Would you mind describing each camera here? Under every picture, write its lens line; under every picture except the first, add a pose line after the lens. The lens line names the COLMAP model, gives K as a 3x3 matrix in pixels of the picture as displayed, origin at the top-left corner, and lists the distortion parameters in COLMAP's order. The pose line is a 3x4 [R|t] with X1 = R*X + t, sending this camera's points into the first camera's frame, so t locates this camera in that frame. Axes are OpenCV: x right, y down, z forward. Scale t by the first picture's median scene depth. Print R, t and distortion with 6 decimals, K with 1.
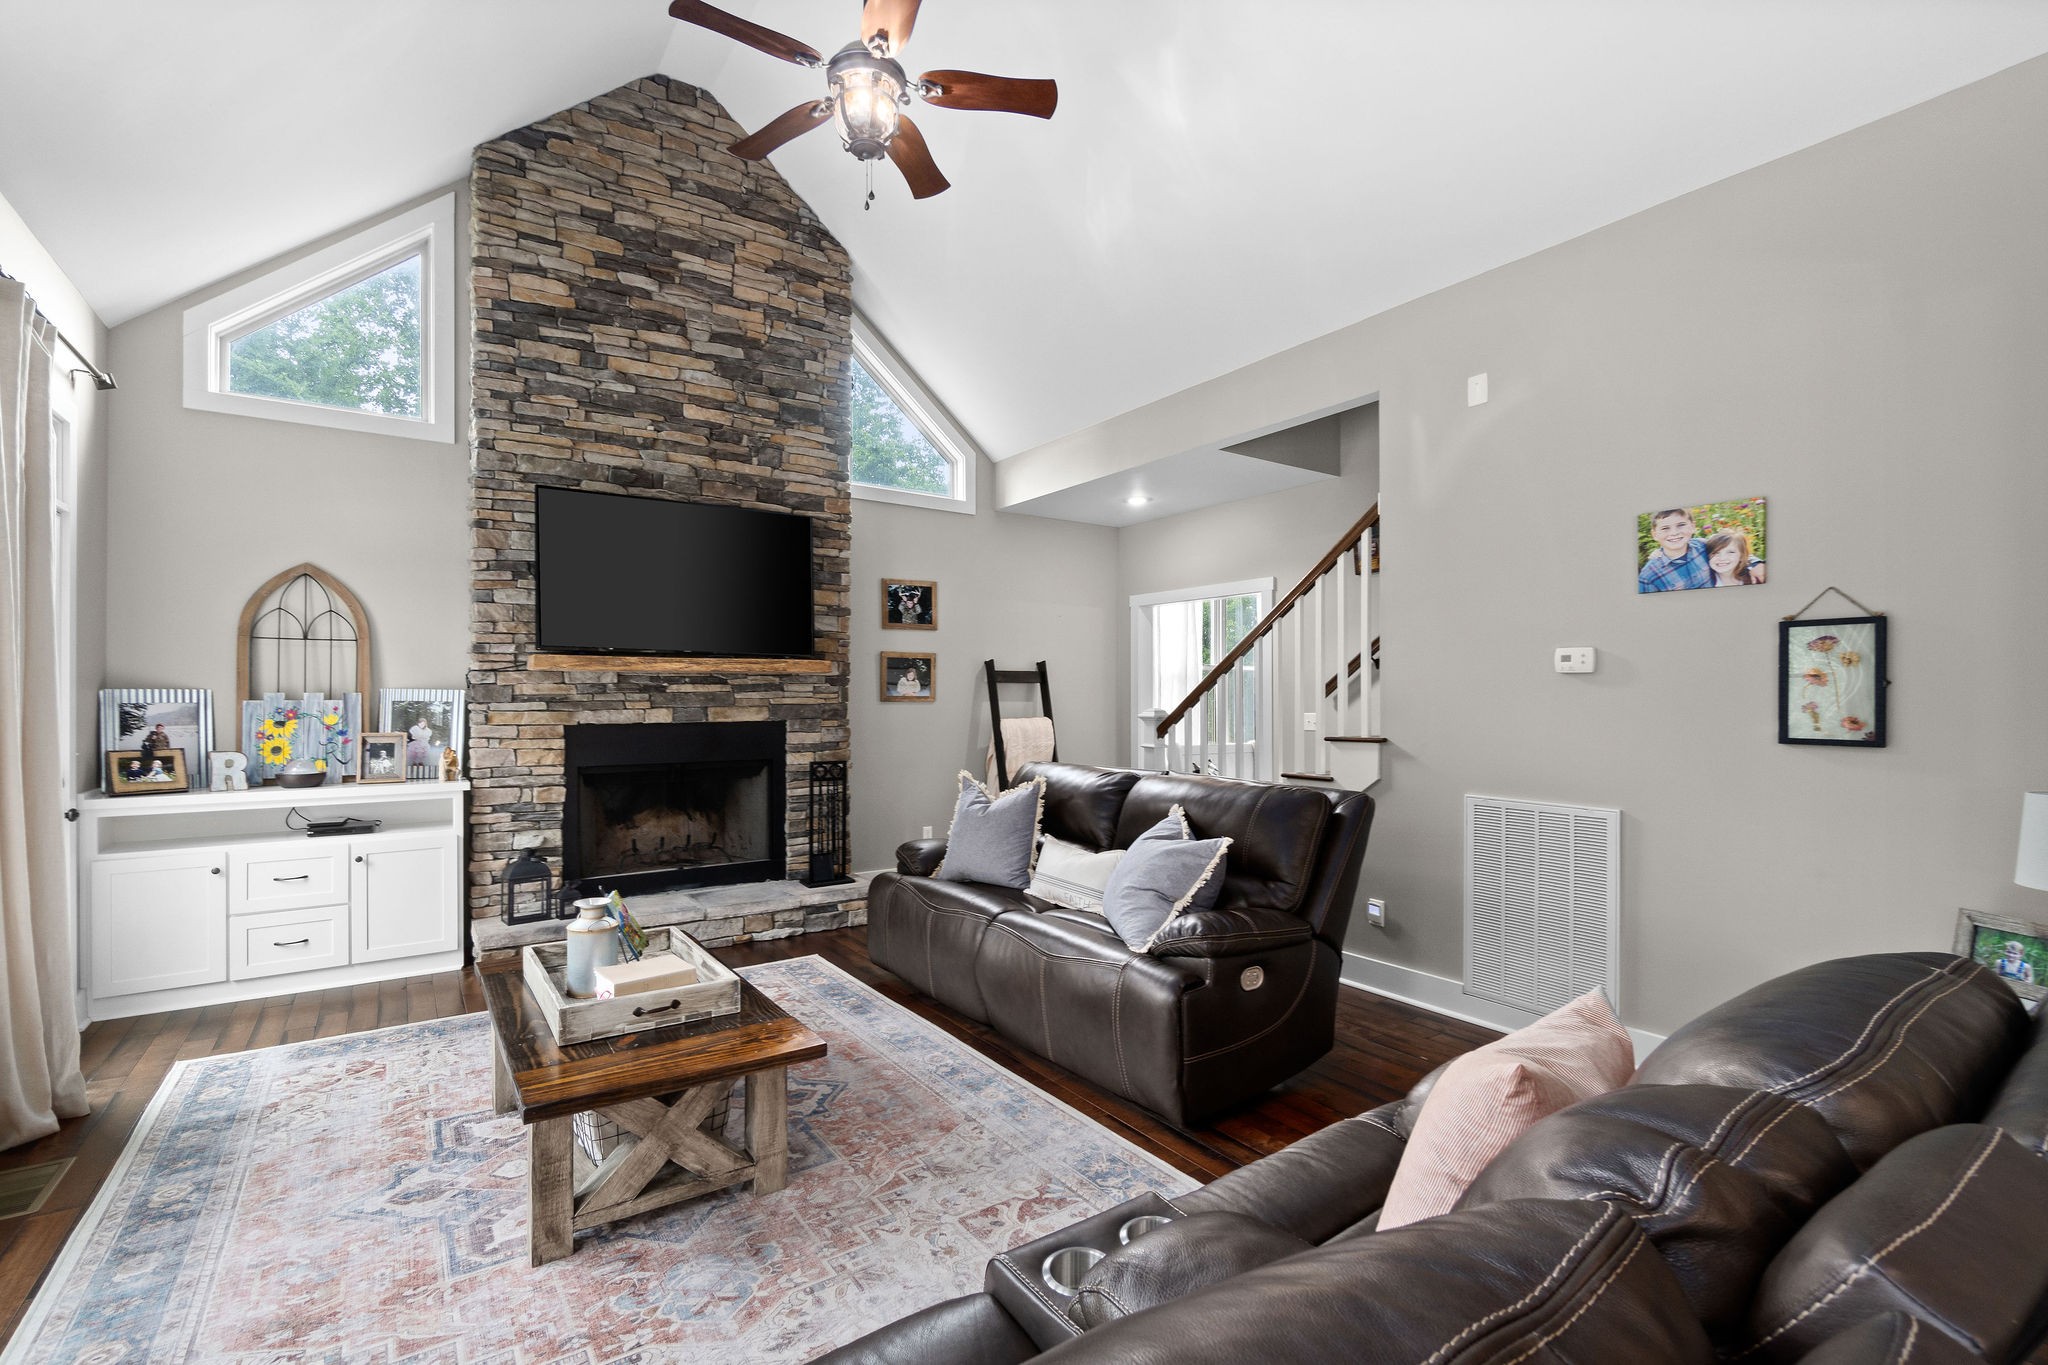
lens RADIAL K [[1123.4, 0, 1040.6], [0, 1123.4, 696.1], [0, 0, 1]] dist [0.000112, 0.000657]
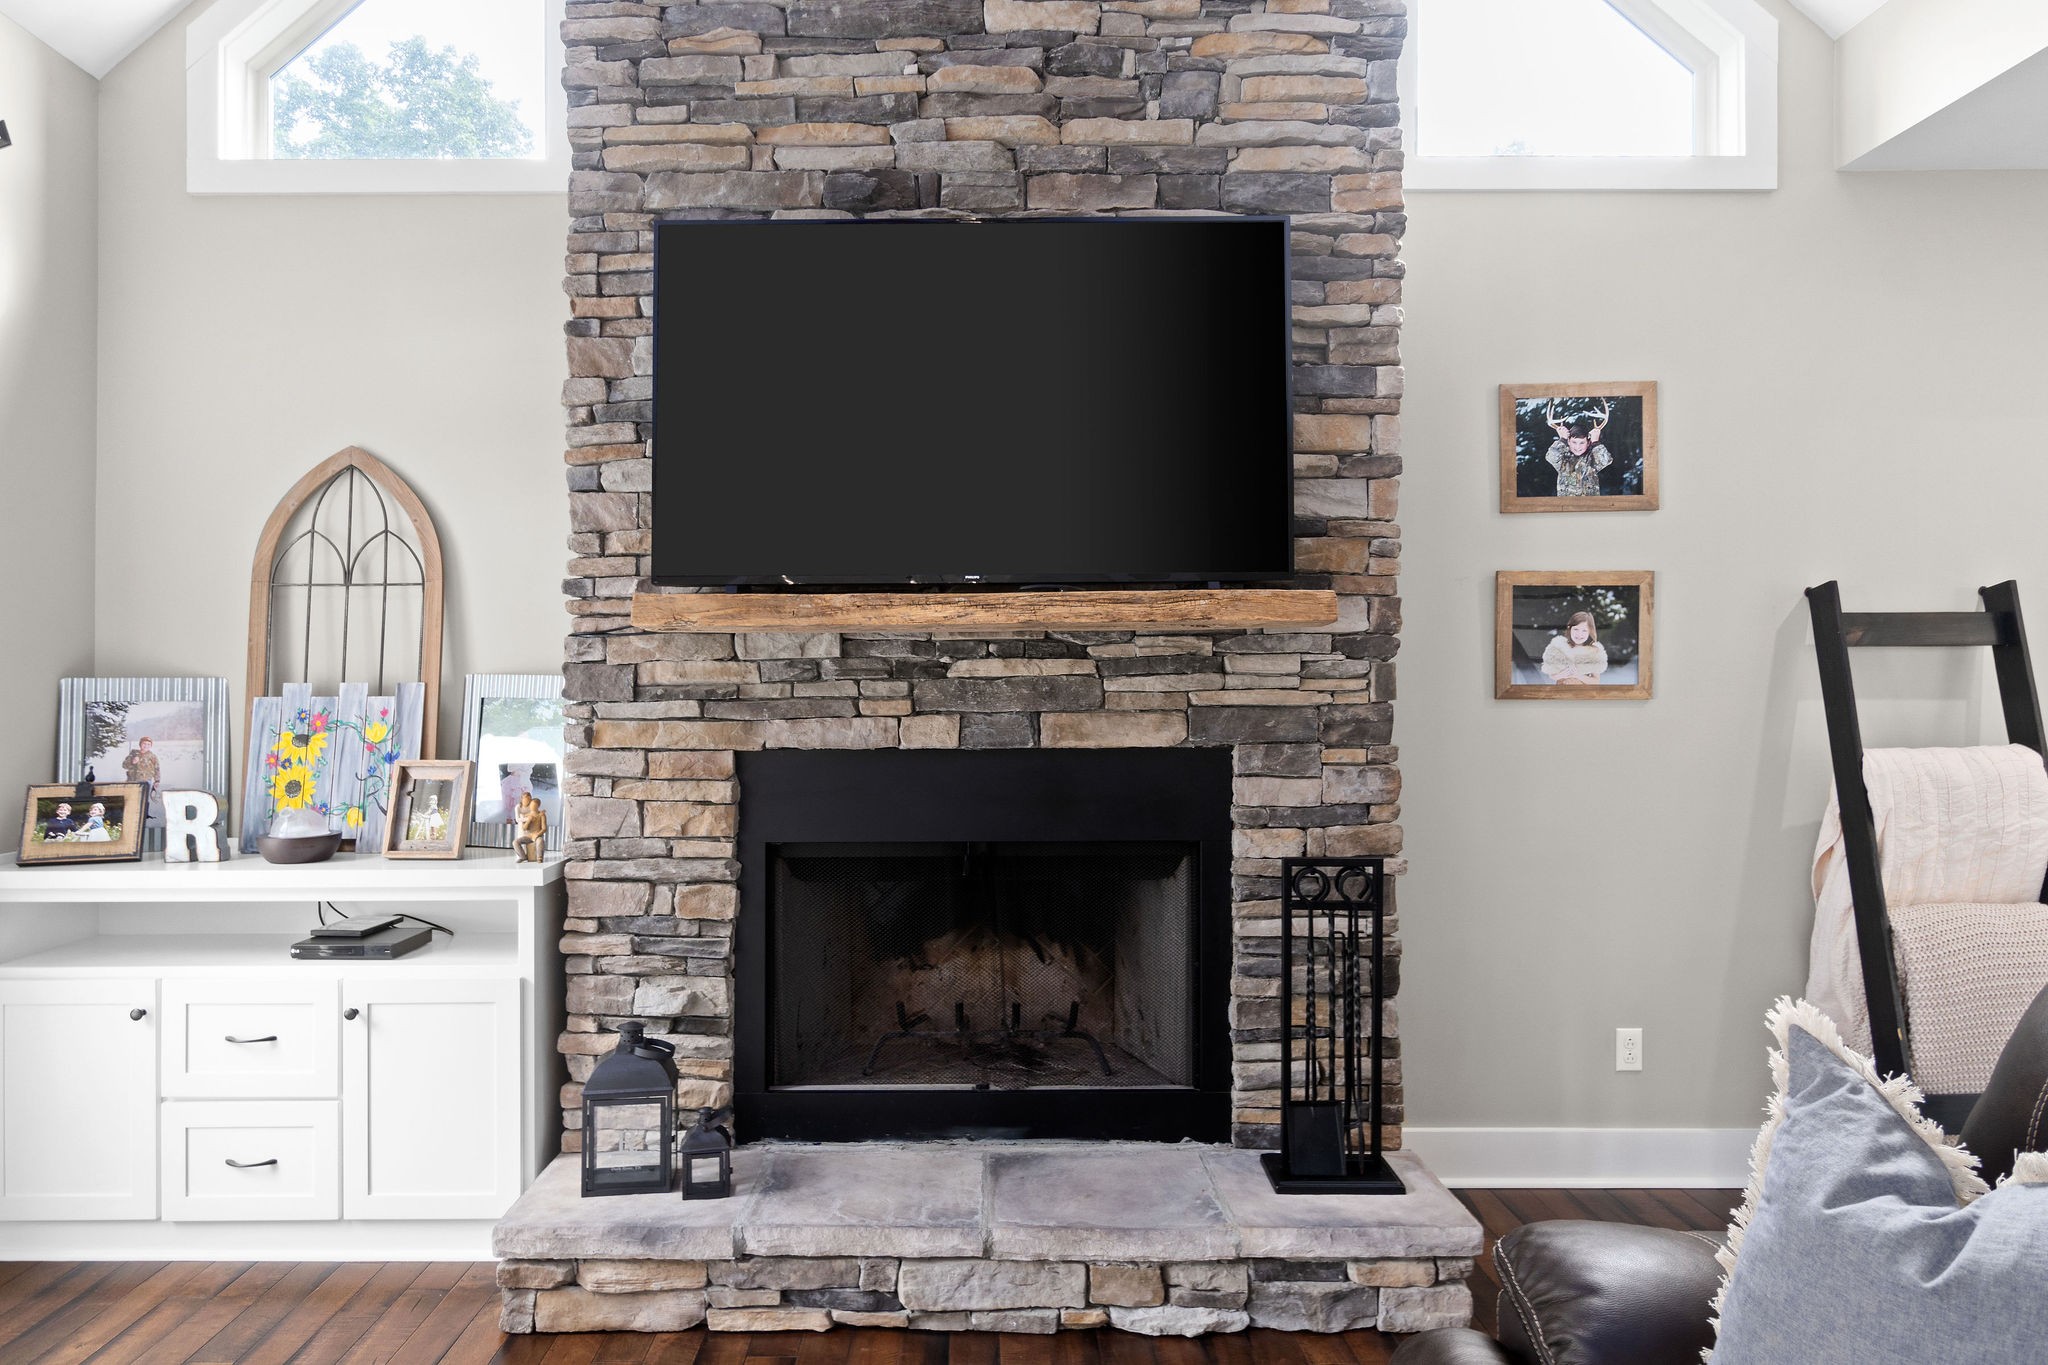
lens RADIAL K [[1123.4, 0, 1040.6], [0, 1123.4, 696.1], [0, 0, 1]] dist [0.000112, 0.000657]
pose [[0.831818, 0.001522, -0.555046, -0.063623], [0.003298, 0.999965, 0.007685, 0.000380], [0.555038, -0.008223, 0.831784, 0.658311]]
